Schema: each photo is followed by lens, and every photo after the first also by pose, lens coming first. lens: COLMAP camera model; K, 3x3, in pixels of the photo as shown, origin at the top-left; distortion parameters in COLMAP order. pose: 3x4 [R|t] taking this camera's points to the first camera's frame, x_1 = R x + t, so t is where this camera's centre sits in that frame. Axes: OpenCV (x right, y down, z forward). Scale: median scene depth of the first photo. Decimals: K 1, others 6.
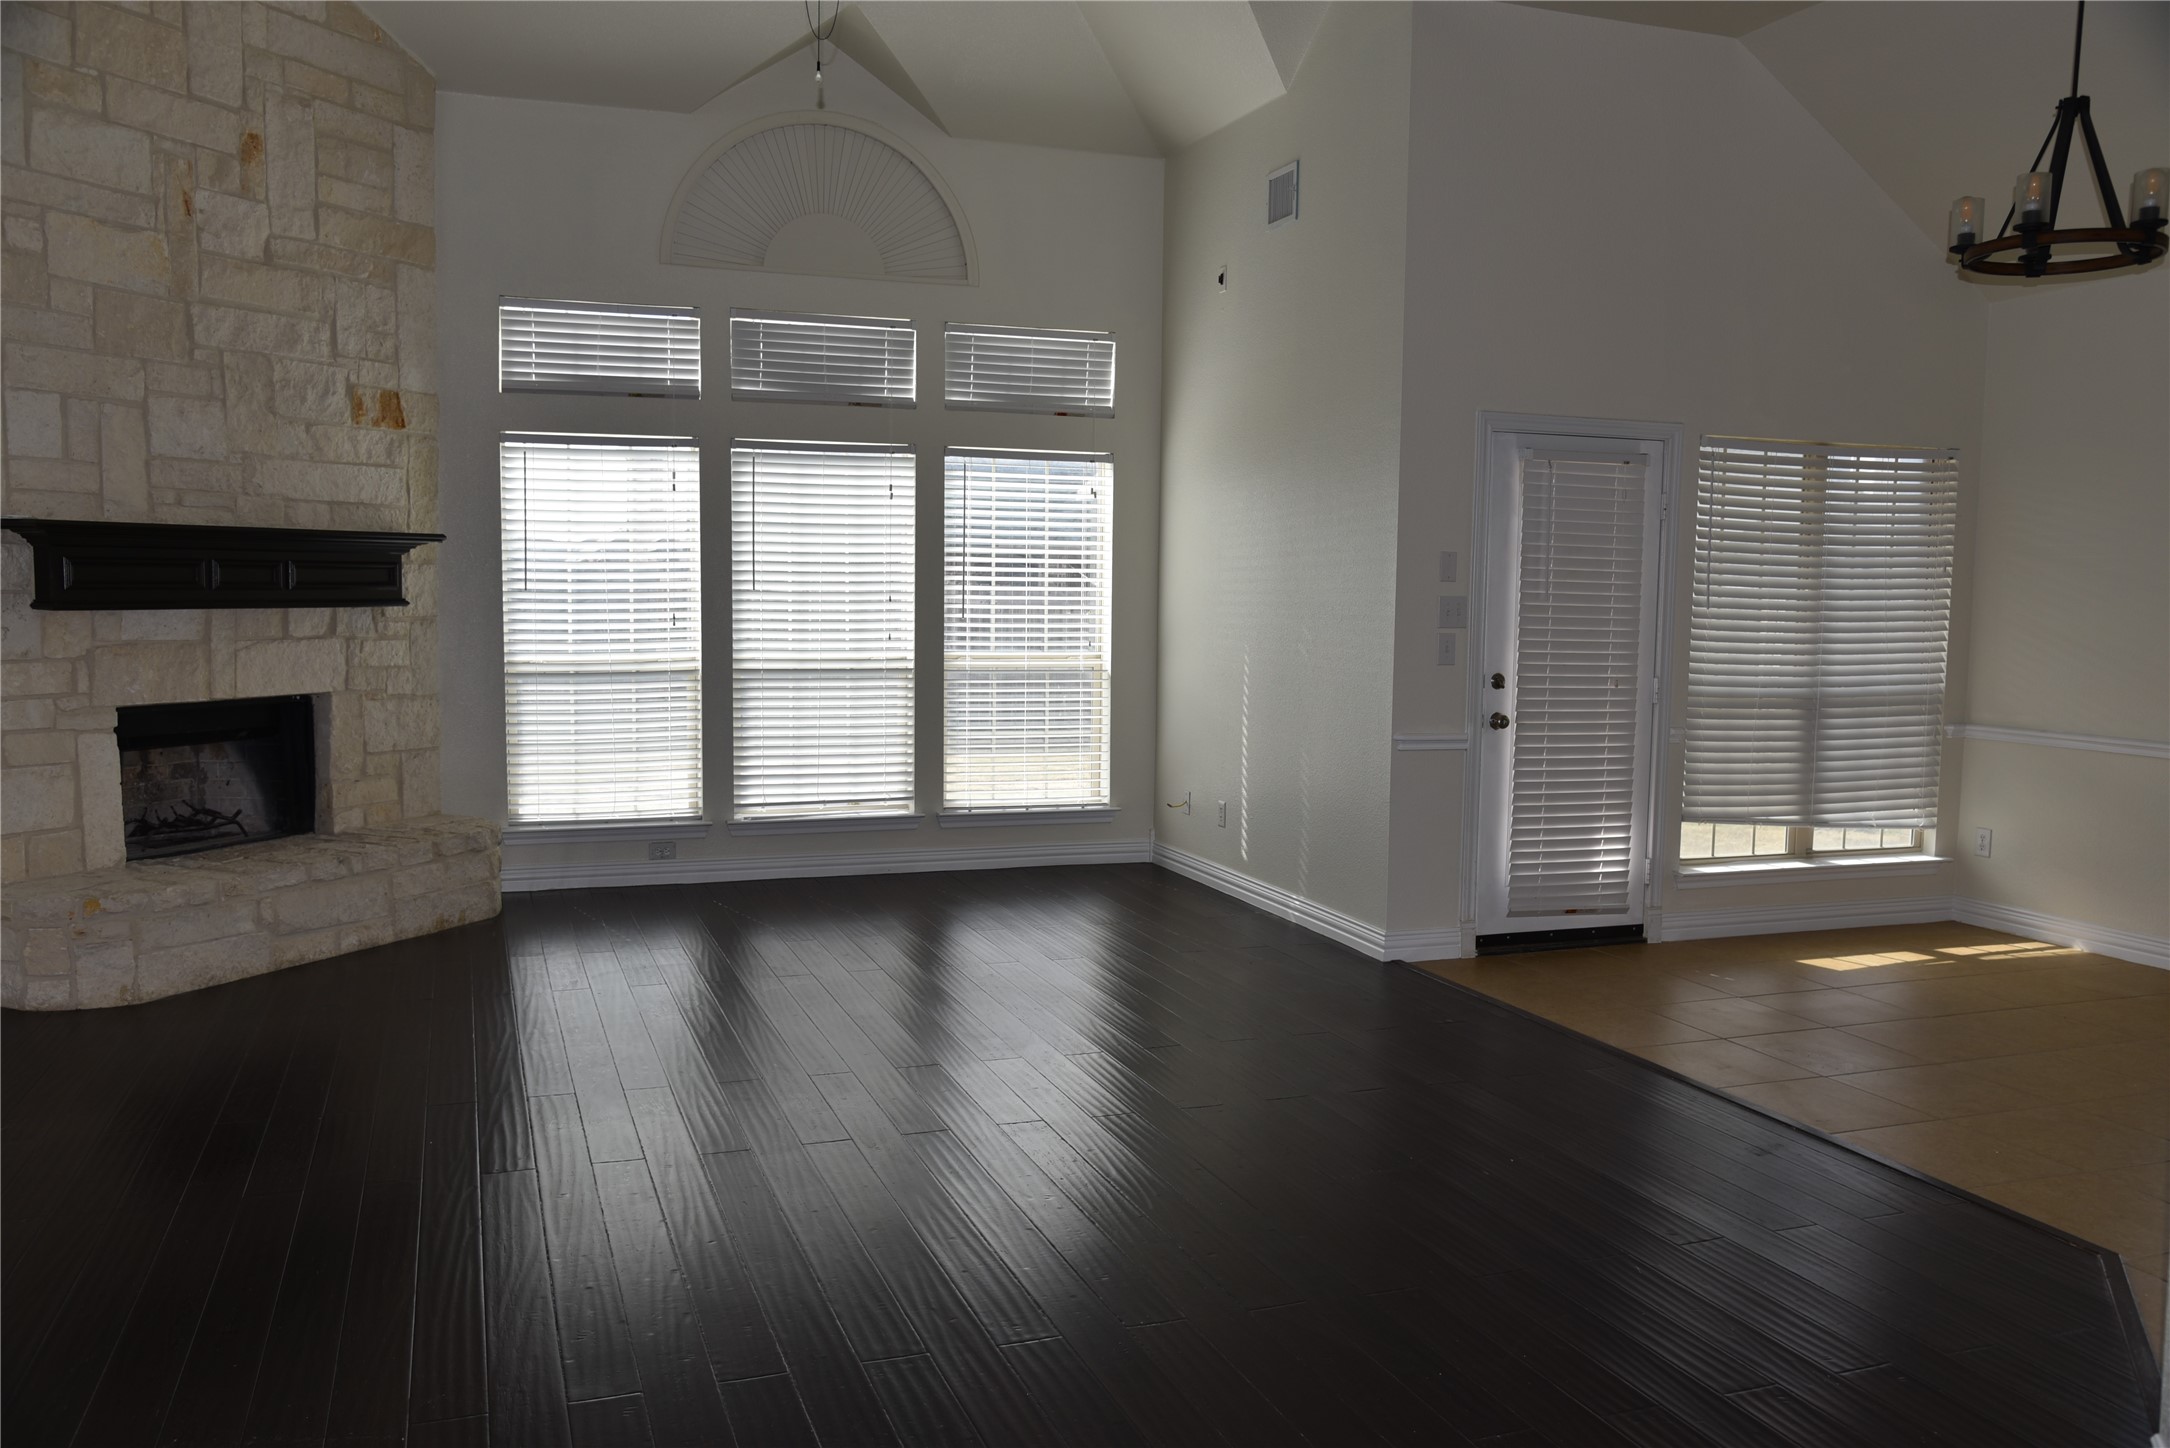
lens RADIAL K [[1723.2, 0, 1085.0], [0, 1723.2, 724.0], [0, 0, 1]] dist [-0.004166, -0.000672]
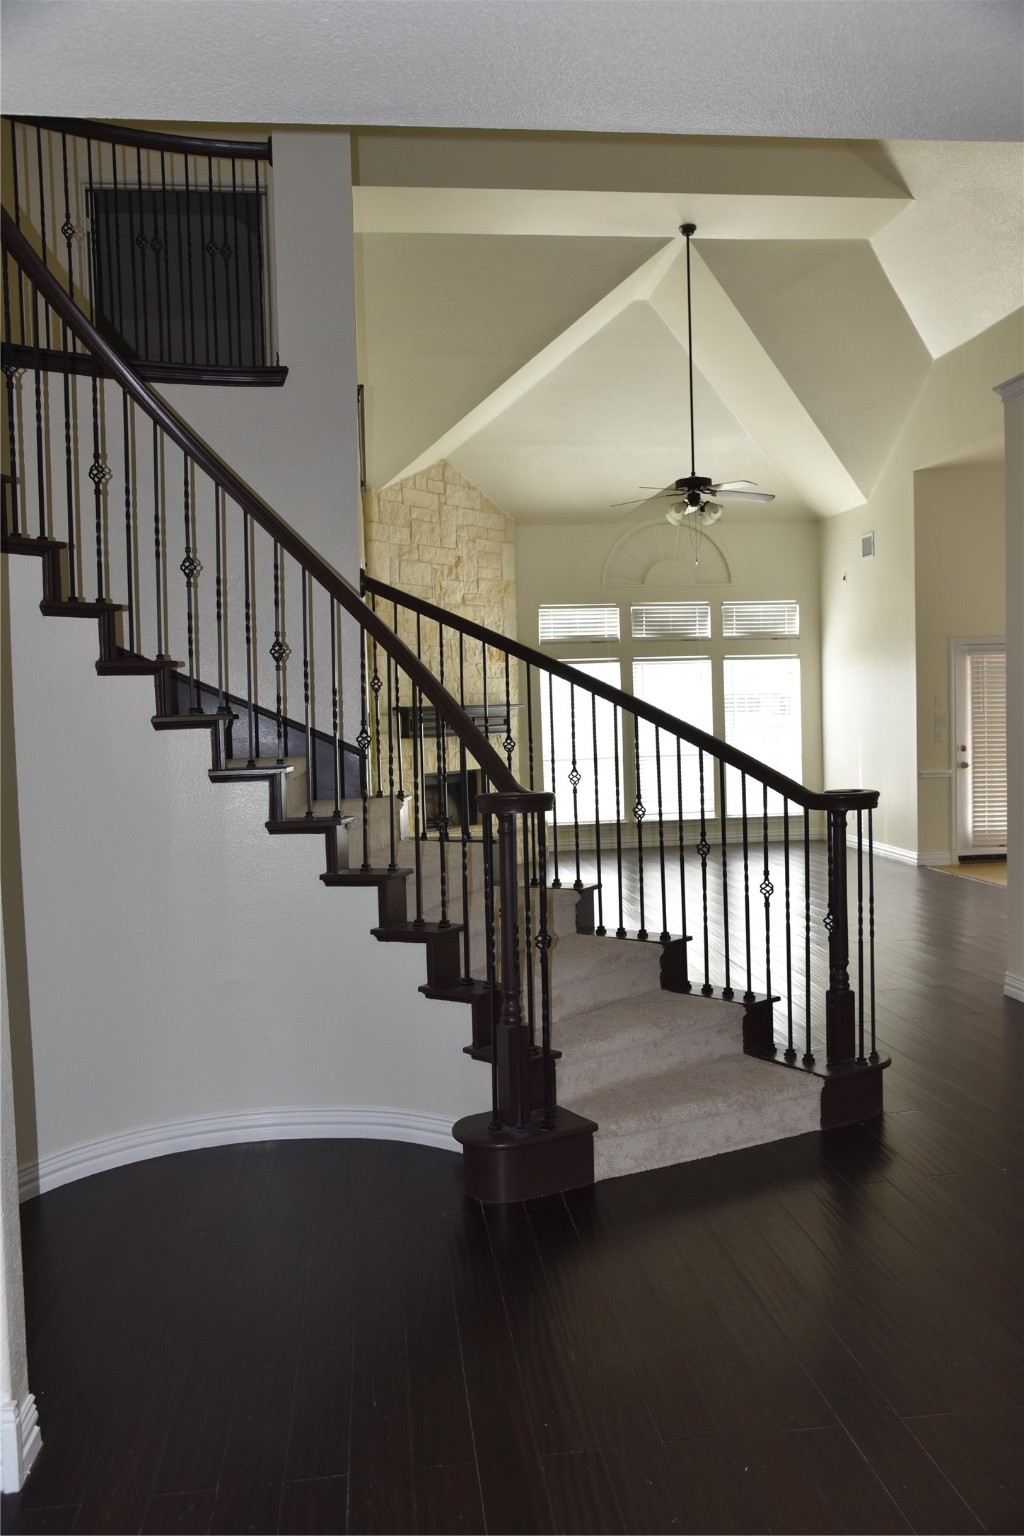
lens RADIAL K [[1219.7, 0, 512.0], [0, 1219.7, 768.0], [0, 0, 1]] dist [-0.004166, -0.000672]
pose [[0.972751, -0.027195, -0.230254, 0.017709], [0.019926, 0.999229, -0.033833, 0.044103], [0.230996, 0.028323, 0.972542, -0.740309]]
